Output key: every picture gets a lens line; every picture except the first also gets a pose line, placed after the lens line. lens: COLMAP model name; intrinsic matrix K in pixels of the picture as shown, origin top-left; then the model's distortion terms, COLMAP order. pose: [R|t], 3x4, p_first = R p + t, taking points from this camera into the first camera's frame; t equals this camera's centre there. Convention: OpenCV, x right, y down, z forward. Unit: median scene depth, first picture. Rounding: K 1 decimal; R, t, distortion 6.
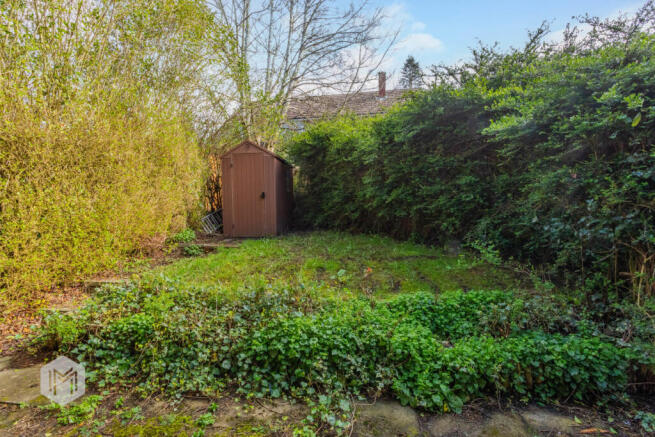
lens RADIAL K [[332.4, 0, 327.3], [0, 332.4, 218.1], [0, 0, 1]] dist [-0.006293, -0.000451]
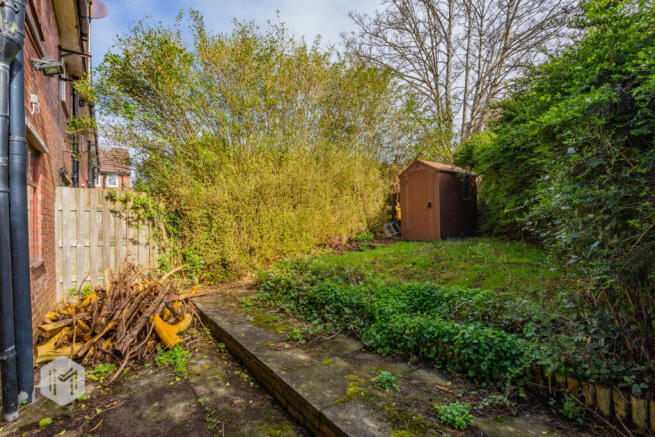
lens RADIAL K [[332.4, 0, 328.3], [0, 332.4, 221.1], [0, 0, 1]] dist [-0.006293, -0.000451]
pose [[0.685766, -0.005083, -0.727804, 0.452081], [-0.005319, 0.999914, -0.011995, 0.004192], [0.727802, 0.012097, 0.685680, -0.066861]]
